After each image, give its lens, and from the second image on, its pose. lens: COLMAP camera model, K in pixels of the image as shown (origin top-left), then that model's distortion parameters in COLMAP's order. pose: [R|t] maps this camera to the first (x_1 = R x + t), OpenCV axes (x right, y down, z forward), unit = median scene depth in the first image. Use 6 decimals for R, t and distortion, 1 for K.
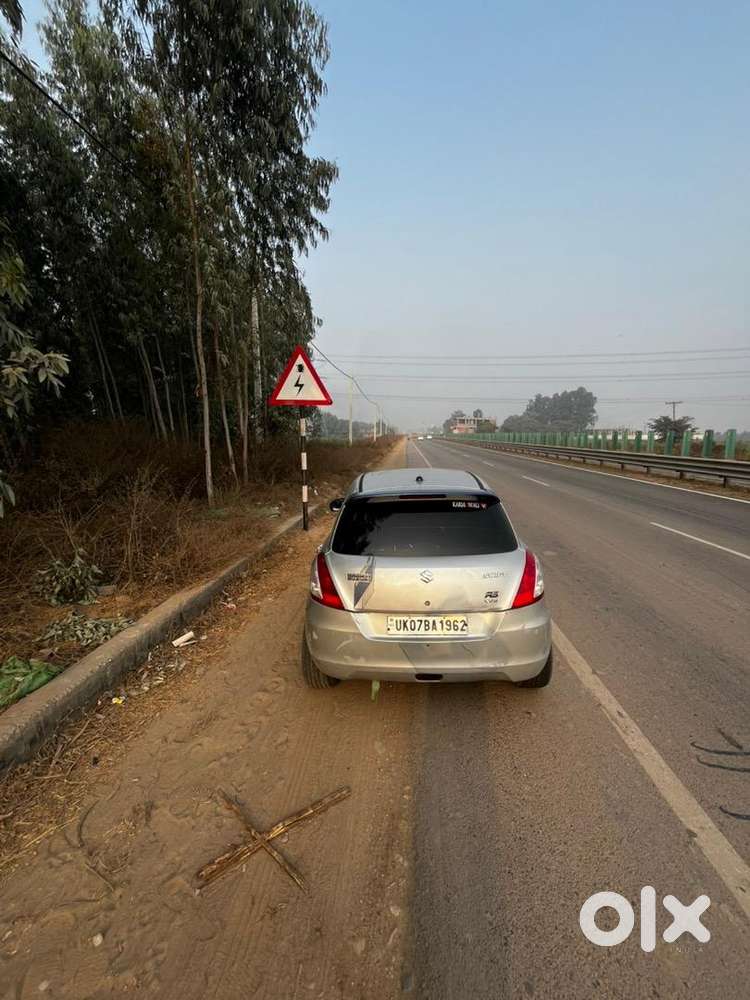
lens RADIAL K [[402.7, 0, 373.4], [0, 402.7, 500.5], [0, 0, 1]] dist [-0.005859, -0.000136]
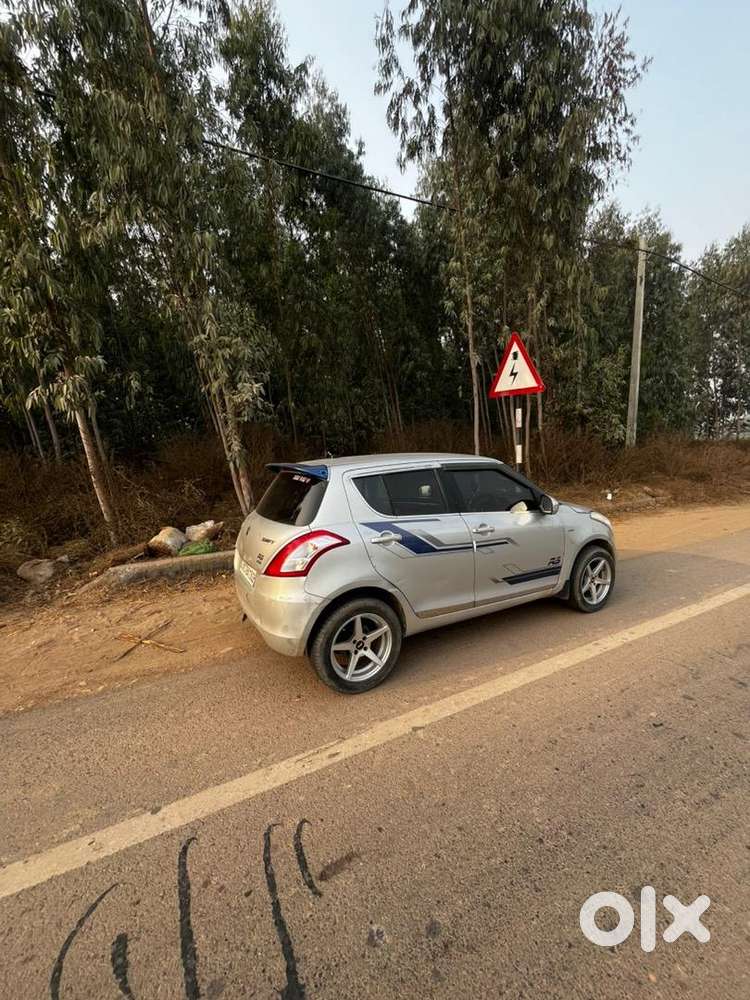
lens RADIAL K [[402.7, 0, 373.4], [0, 402.7, 500.5], [0, 0, 1]] dist [-0.005859, -0.000136]
pose [[0.532244, 0.109688, -0.839455, 1.275156], [-0.115233, 0.991729, 0.056523, -0.013725], [0.838712, 0.066649, 0.540481, 0.615233]]
